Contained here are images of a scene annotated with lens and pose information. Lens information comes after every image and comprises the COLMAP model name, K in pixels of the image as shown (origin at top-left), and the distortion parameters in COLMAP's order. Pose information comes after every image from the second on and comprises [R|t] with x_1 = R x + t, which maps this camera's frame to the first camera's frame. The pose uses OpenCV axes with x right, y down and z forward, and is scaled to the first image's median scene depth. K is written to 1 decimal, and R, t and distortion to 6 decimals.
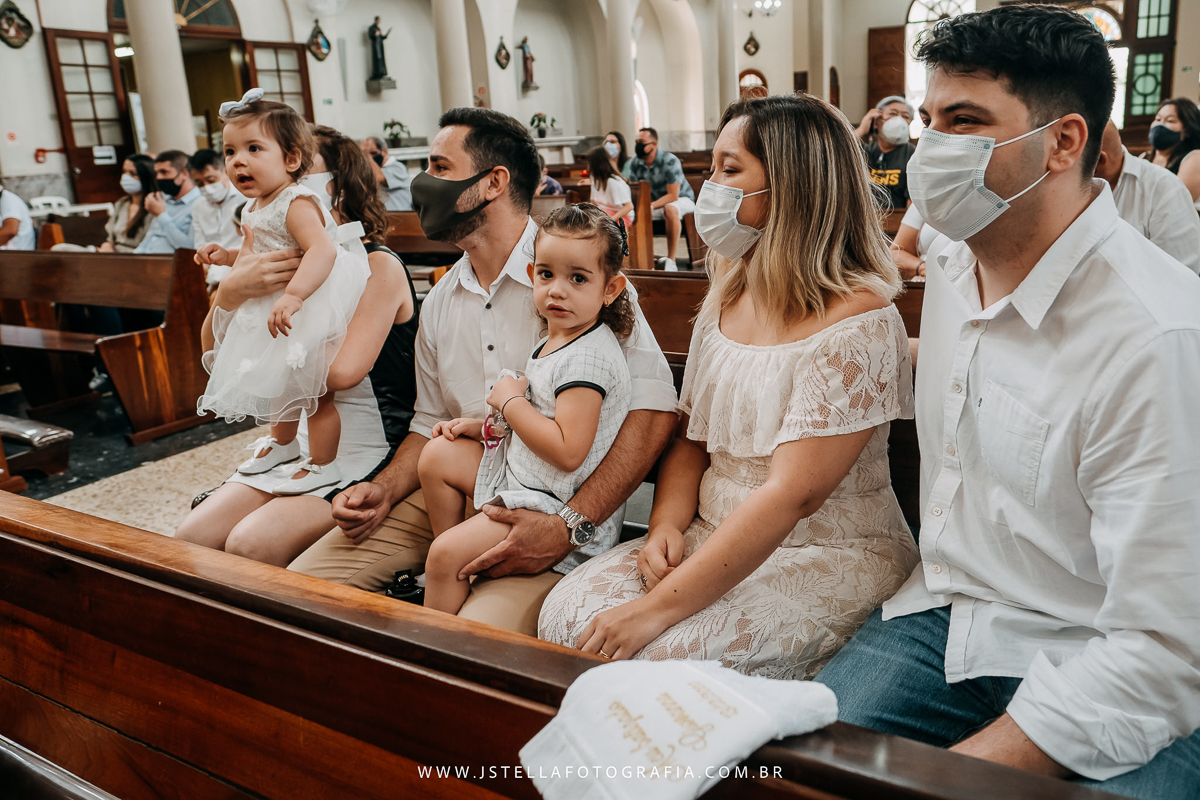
lens RADIAL K [[848.8, 0, 613.0], [0, 848.8, 402.0], [0, 0, 1]] dist [-0.003549, -0.002166]
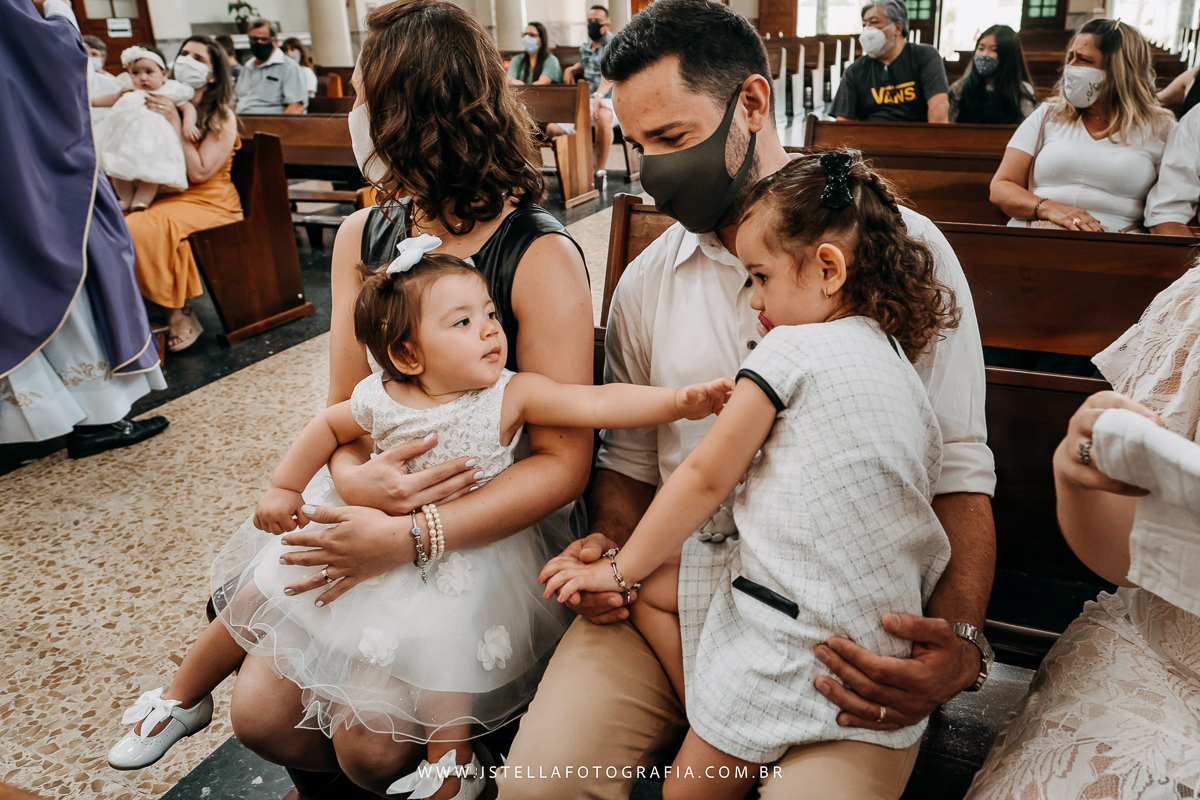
lens RADIAL K [[848.8, 0, 613.0], [0, 848.8, 402.0], [0, 0, 1]] dist [-0.003549, -0.002166]
pose [[0.986705, -0.044007, 0.156449, -0.164230], [0.026164, 0.993098, 0.114331, -0.060103], [-0.160400, -0.108718, 0.981047, 0.193947]]
